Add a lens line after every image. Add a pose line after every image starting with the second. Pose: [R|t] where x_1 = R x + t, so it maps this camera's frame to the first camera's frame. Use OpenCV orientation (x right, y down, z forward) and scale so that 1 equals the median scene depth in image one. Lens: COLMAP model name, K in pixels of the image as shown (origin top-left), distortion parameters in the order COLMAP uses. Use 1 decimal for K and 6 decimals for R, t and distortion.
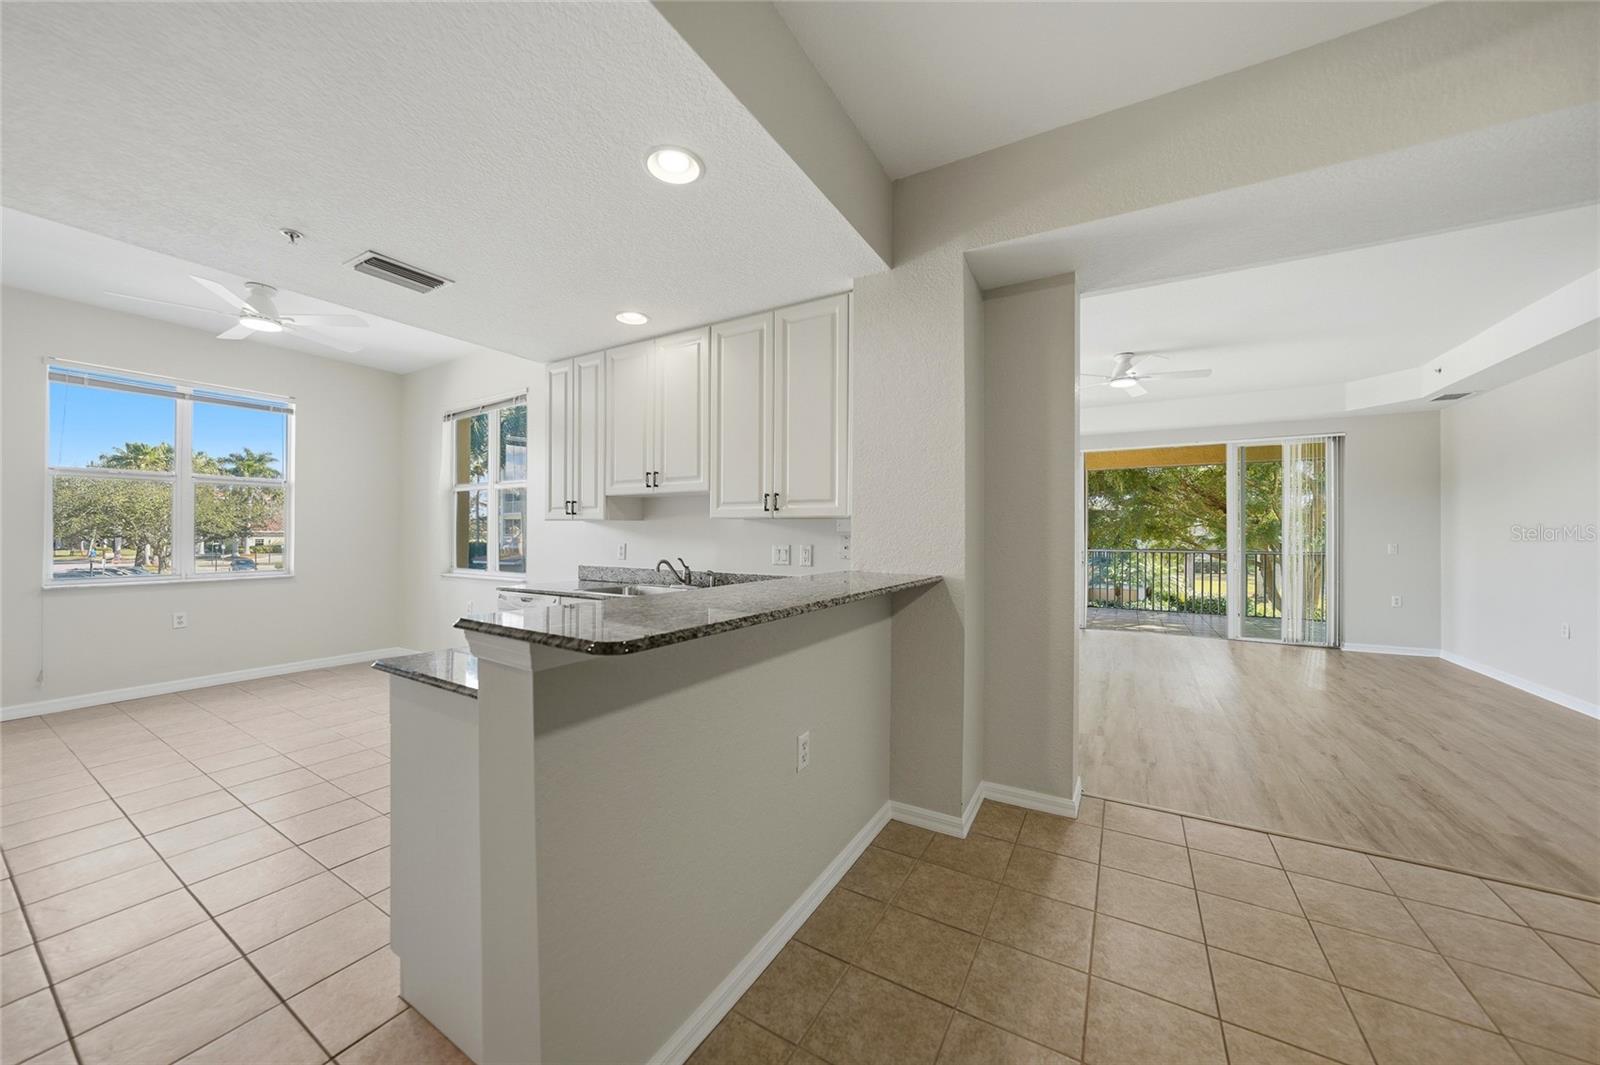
lens RADIAL K [[556.9, 0, 802.7], [0, 556.9, 530.4], [0, 0, 1]] dist [-0.031740, 0.008230]
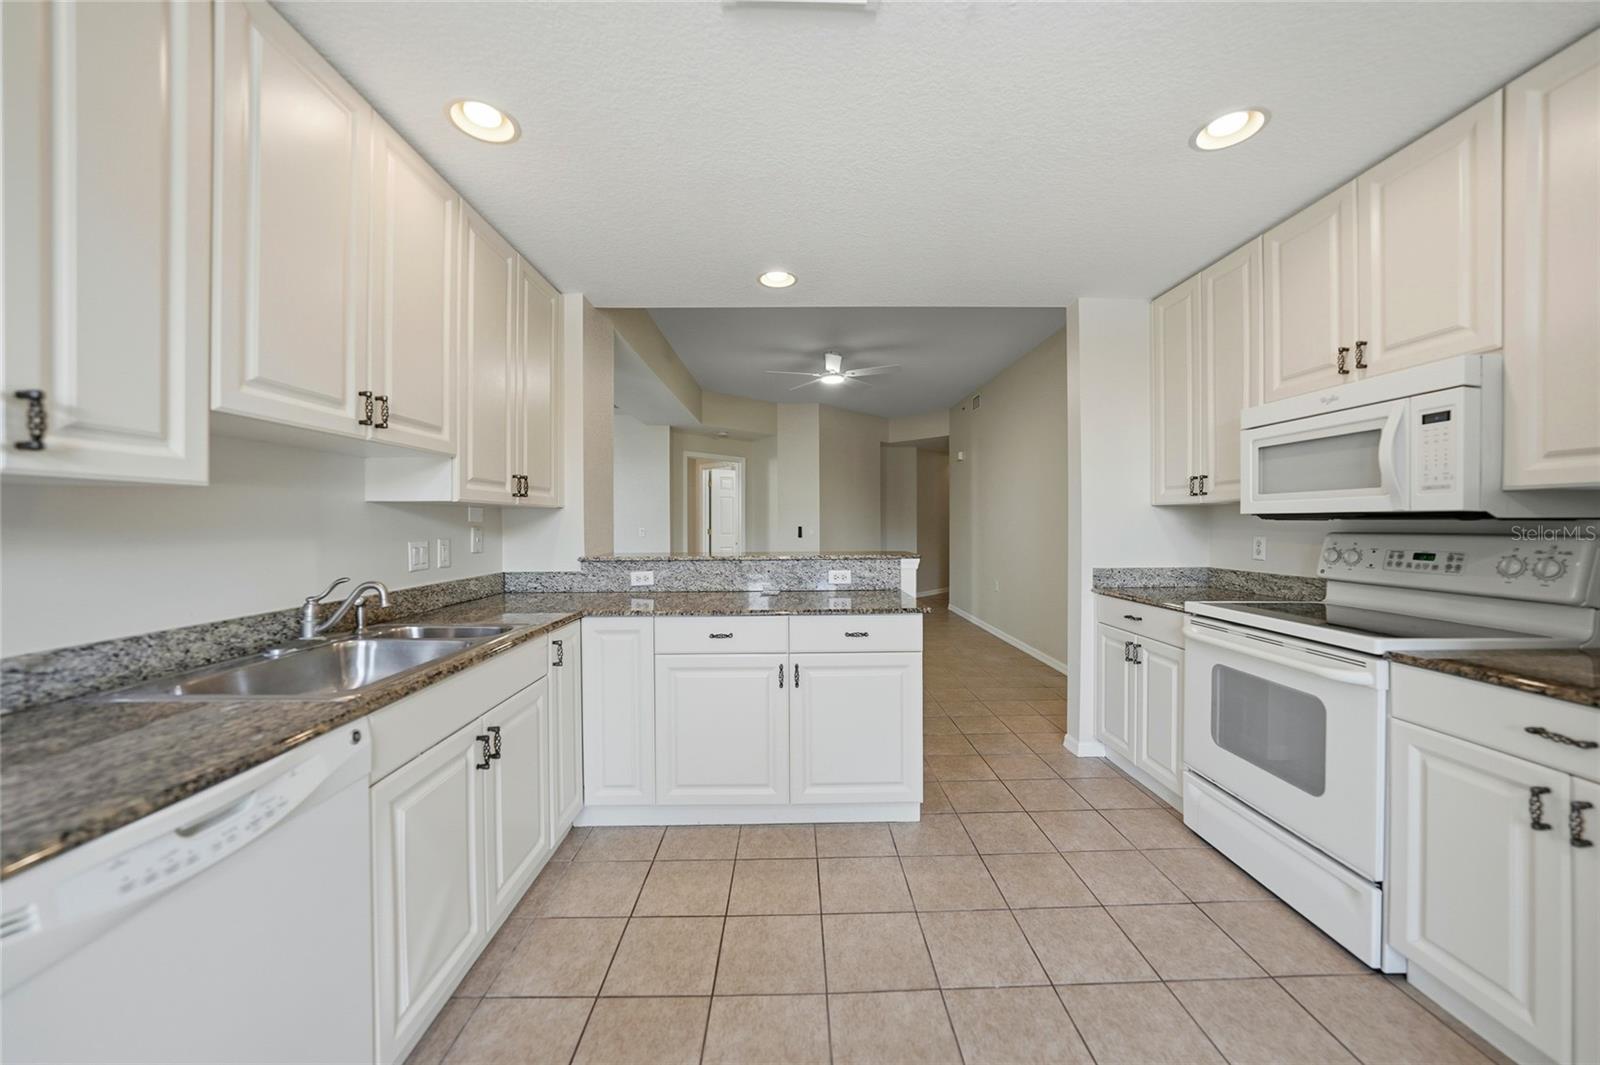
lens RADIAL K [[565.5, 0, 800.2], [0, 565.5, 523.6], [0, 0, 1]] dist [-0.028099, 0.006896]
pose [[-0.516012, -0.006213, 0.856559, -0.632602], [-0.004455, 0.999980, 0.004569, -0.000437], [-0.856570, -0.001458, -0.516029, 0.692968]]
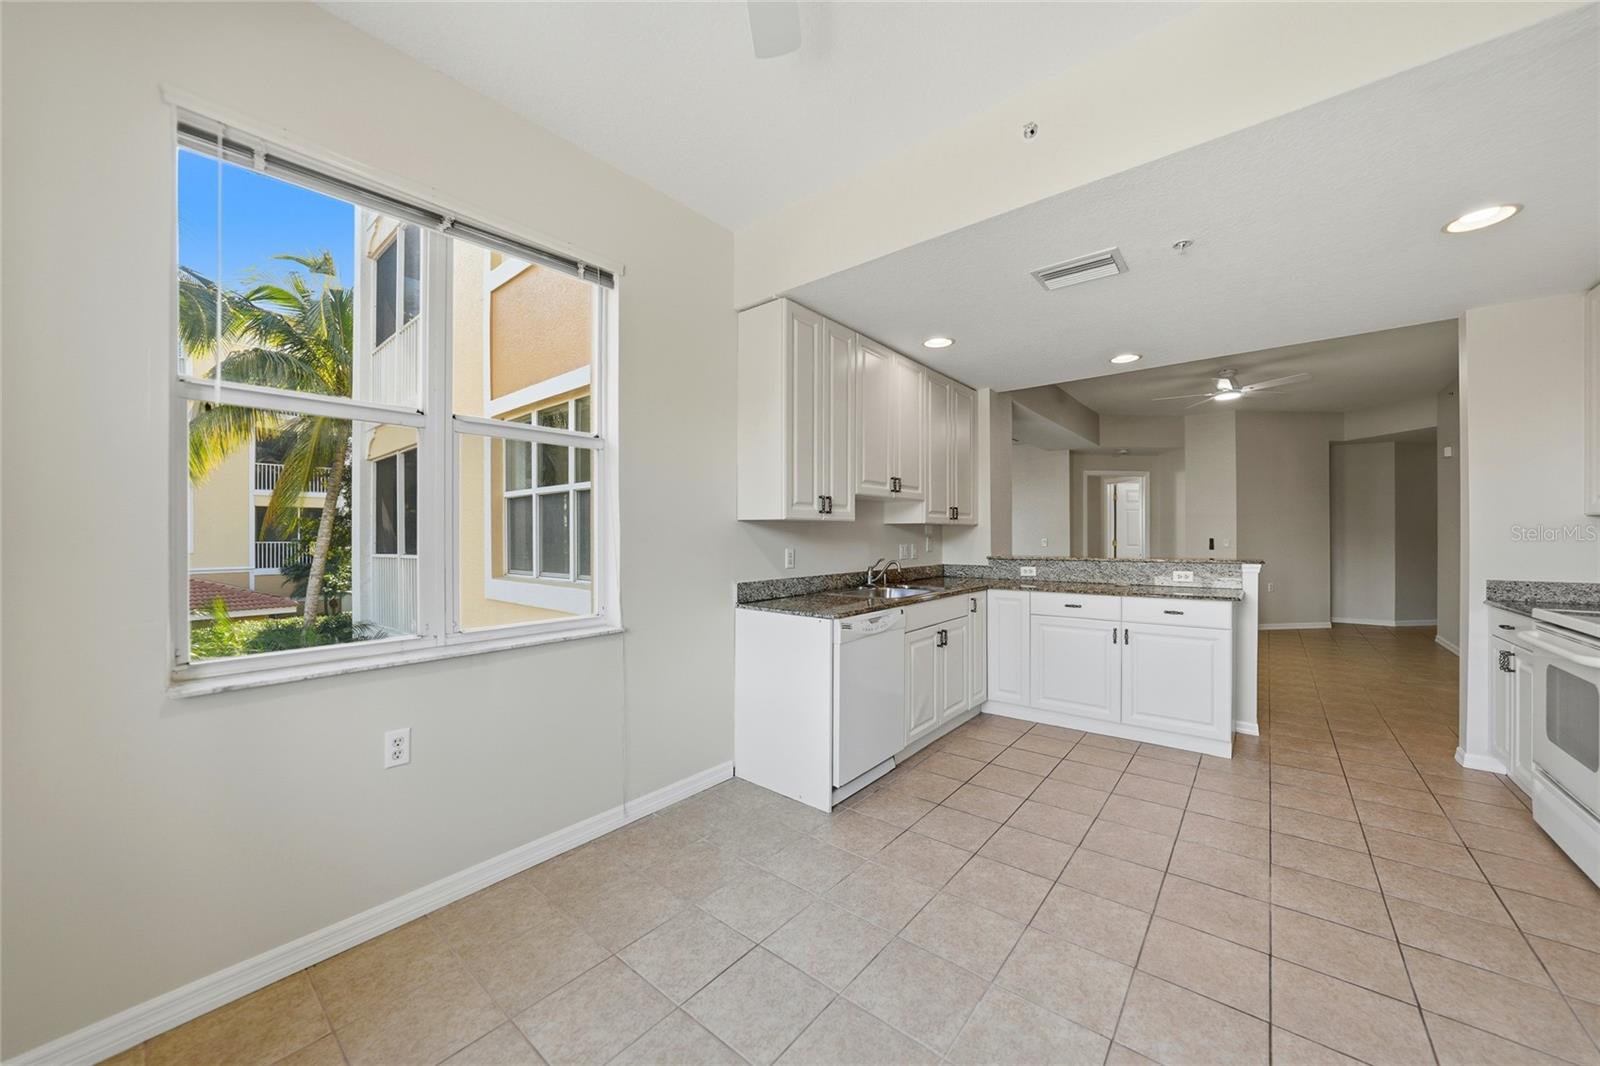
lens RADIAL K [[572.4, 0, 803.7], [0, 572.4, 535.1], [0, 0, 1]] dist [-0.028921, 0.007237]
pose [[0.158523, -0.005717, 0.987339, -1.016492], [-0.001661, 0.999980, 0.006056, -0.001661], [-0.987354, -0.002600, 0.158510, 0.741267]]
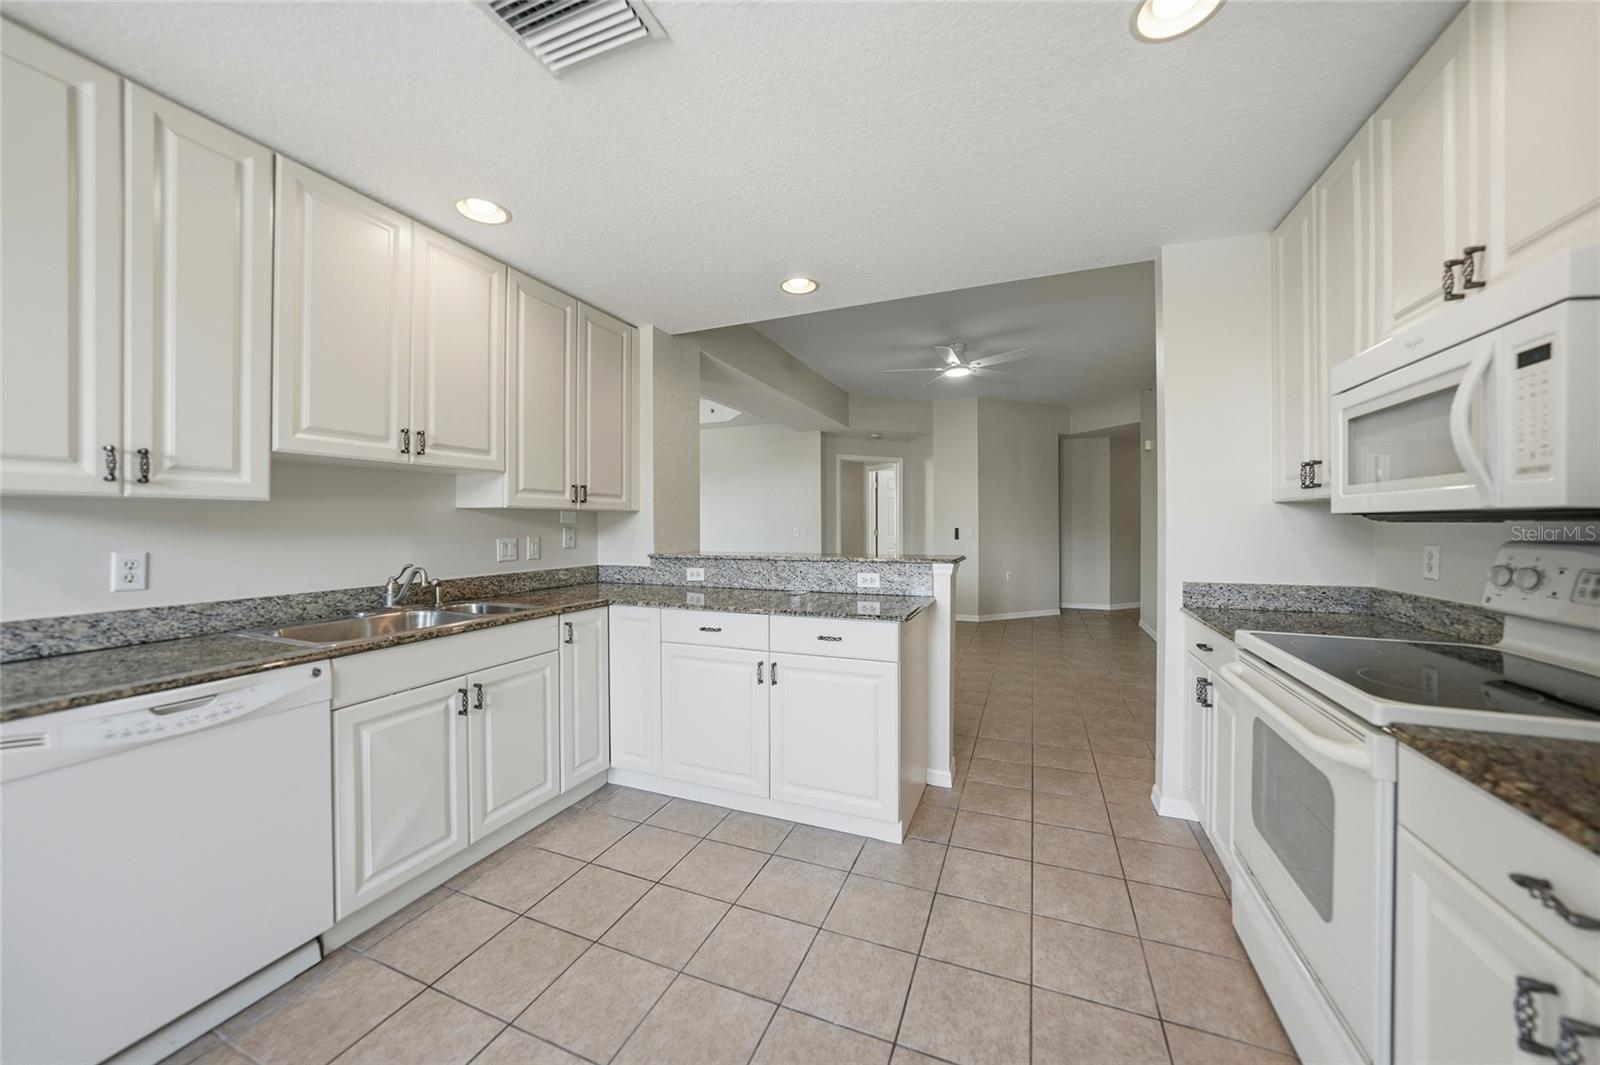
lens RADIAL K [[563.3, 0, 801.6], [0, 563.3, 523.4], [0, 0, 1]] dist [-0.027926, 0.006581]
pose [[-0.139343, -0.005101, 0.990231, -0.712469], [-0.003796, 0.999982, 0.004617, -0.002521], [-0.990237, -0.003116, -0.139360, 0.481304]]
